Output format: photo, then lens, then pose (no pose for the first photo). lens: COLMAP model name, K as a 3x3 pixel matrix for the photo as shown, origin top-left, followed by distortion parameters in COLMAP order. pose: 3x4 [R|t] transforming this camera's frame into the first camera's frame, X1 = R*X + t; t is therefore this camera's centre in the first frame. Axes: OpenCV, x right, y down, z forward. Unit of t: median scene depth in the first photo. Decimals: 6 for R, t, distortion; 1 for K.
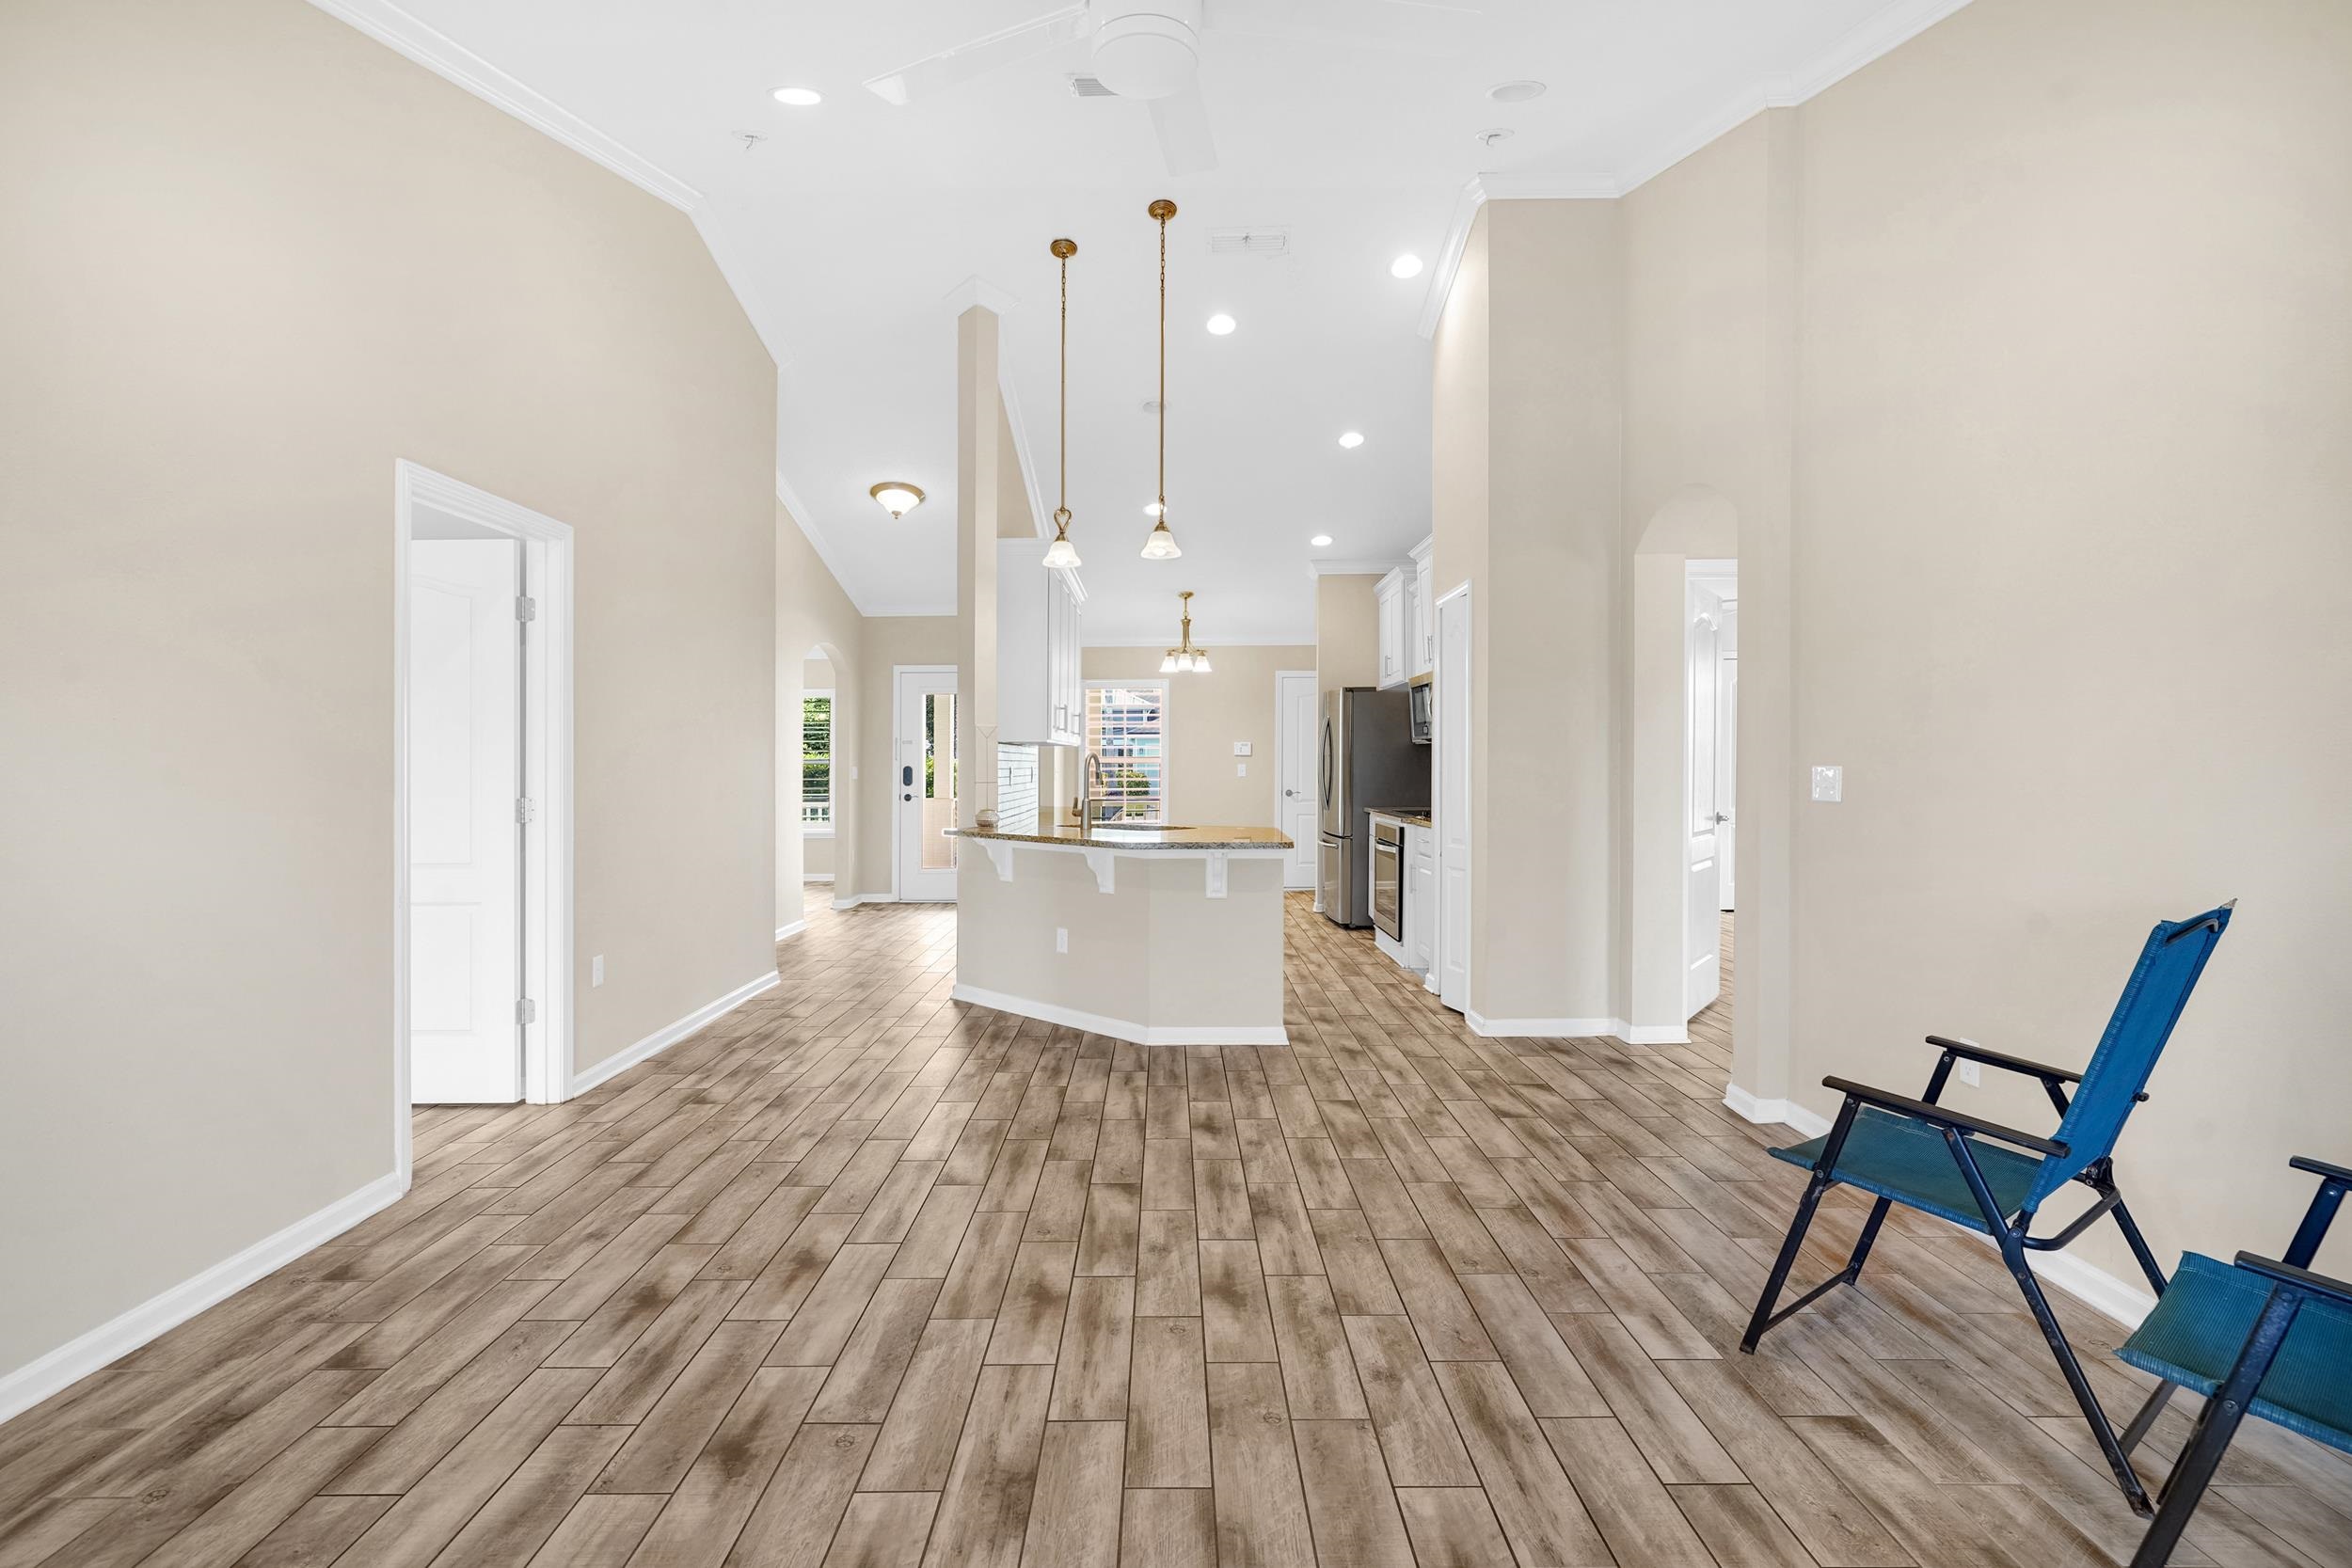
lens RADIAL K [[1138.0, 0, 1168.0], [0, 1138.0, 733.3], [0, 0, 1]] dist [-0.005595, 0.005085]
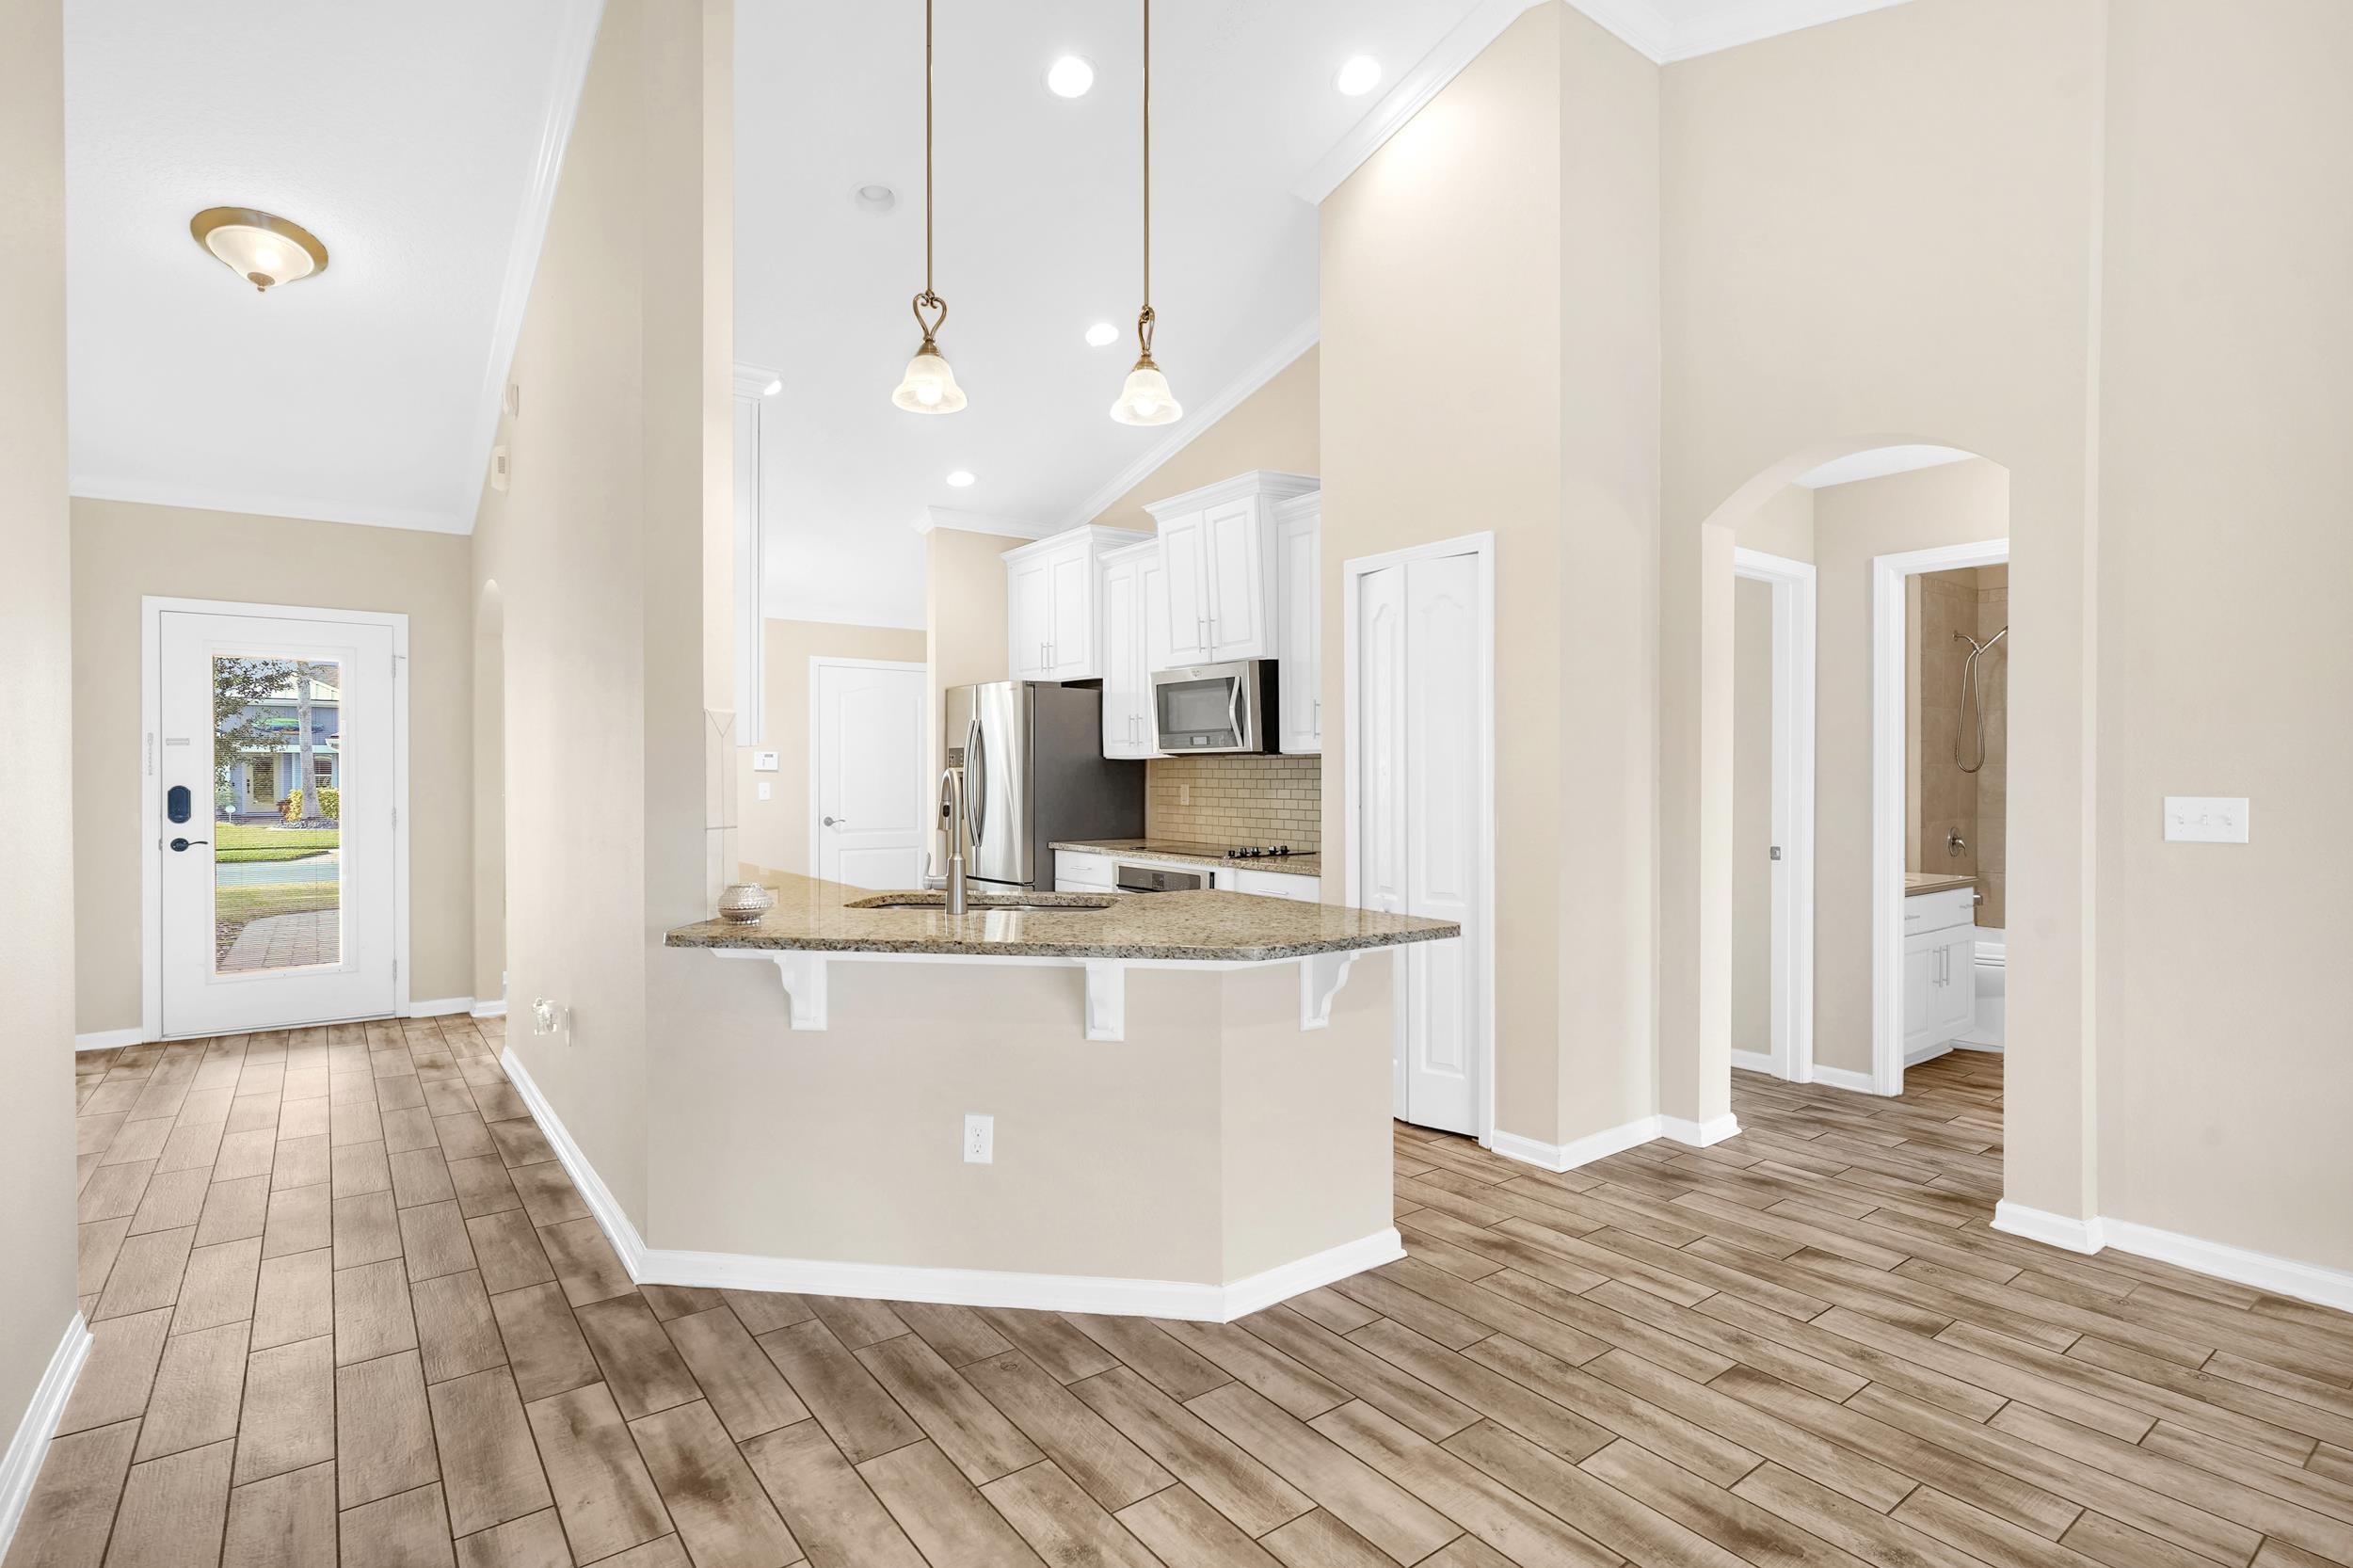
lens RADIAL K [[1138.5, 0, 1169.6], [0, 1138.5, 782.3], [0, 0, 1]] dist [-0.005595, 0.005085]
pose [[0.802199, -0.000551, 0.597057, -0.538752], [-0.019284, 0.999454, 0.026832, 0.011055], [-0.596746, -0.033038, 0.801750, 0.892274]]
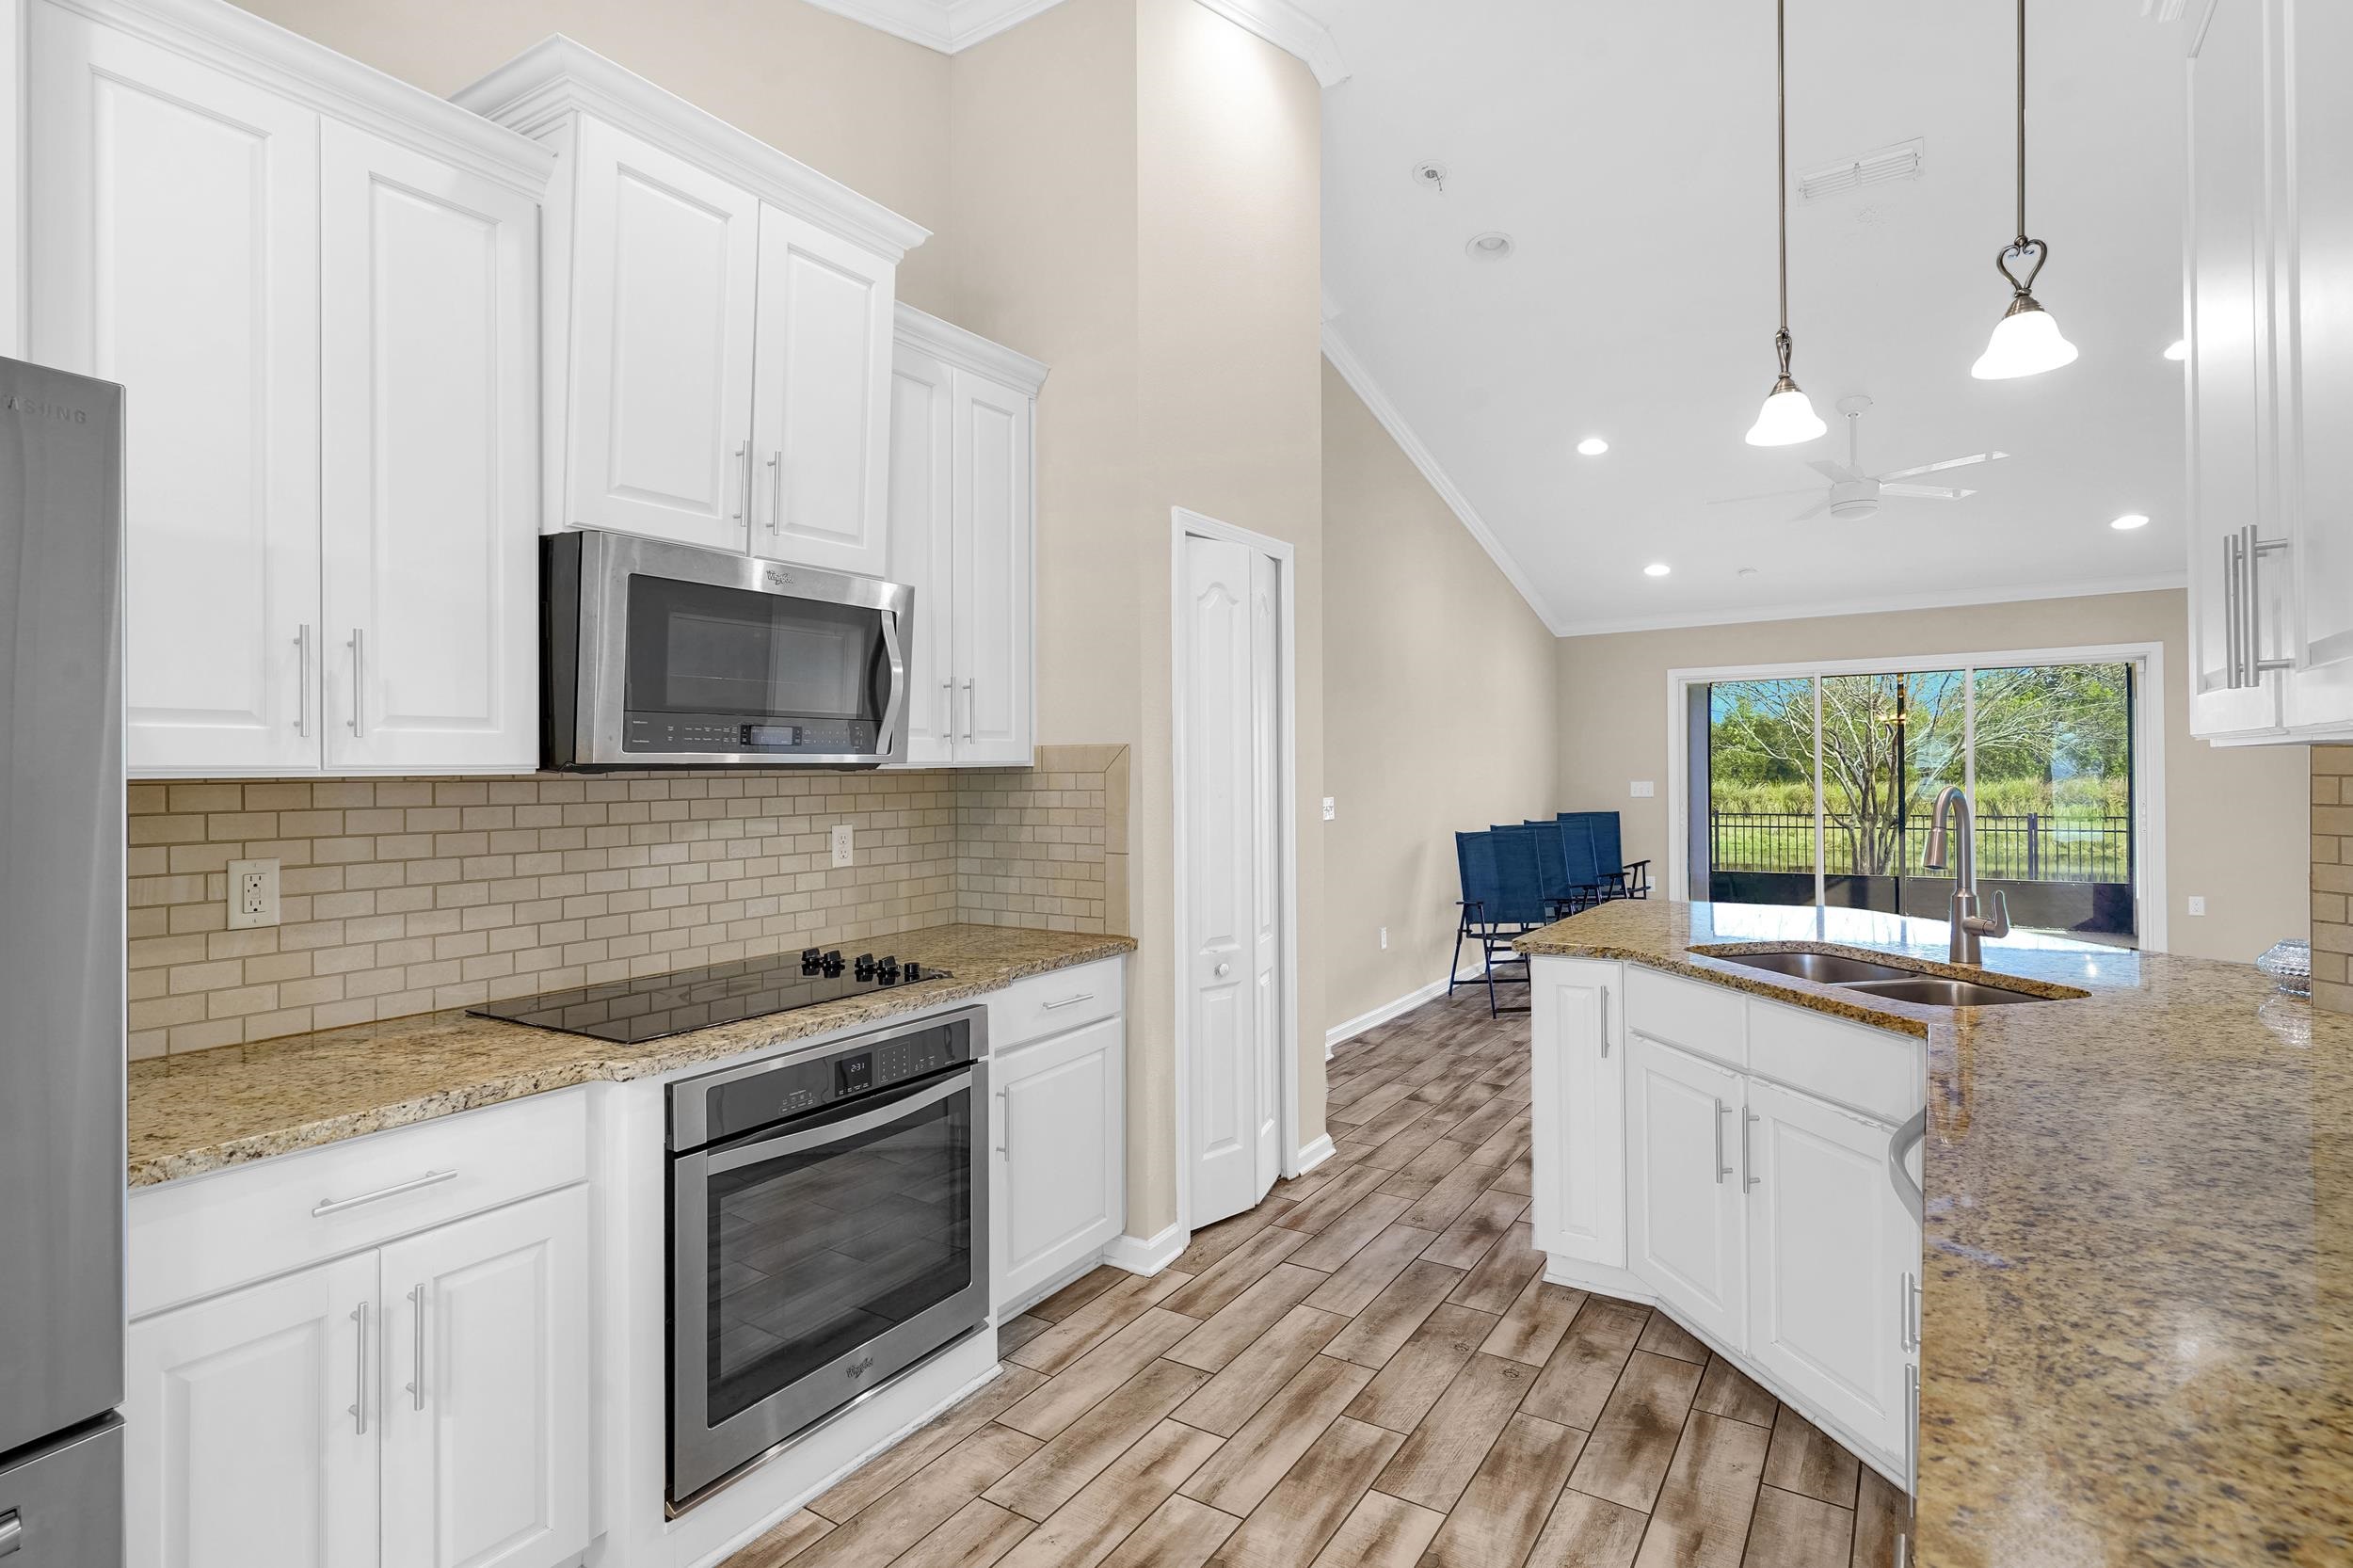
lens RADIAL K [[1138.5, 0, 1168.1], [0, 1138.5, 771.6], [0, 0, 1]] dist [-0.005595, 0.005085]
pose [[-0.831236, 0.017138, 0.555655, -0.108508], [0.003583, 0.999669, -0.025473, 0.035701], [-0.555908, -0.019183, -0.831023, 2.659568]]
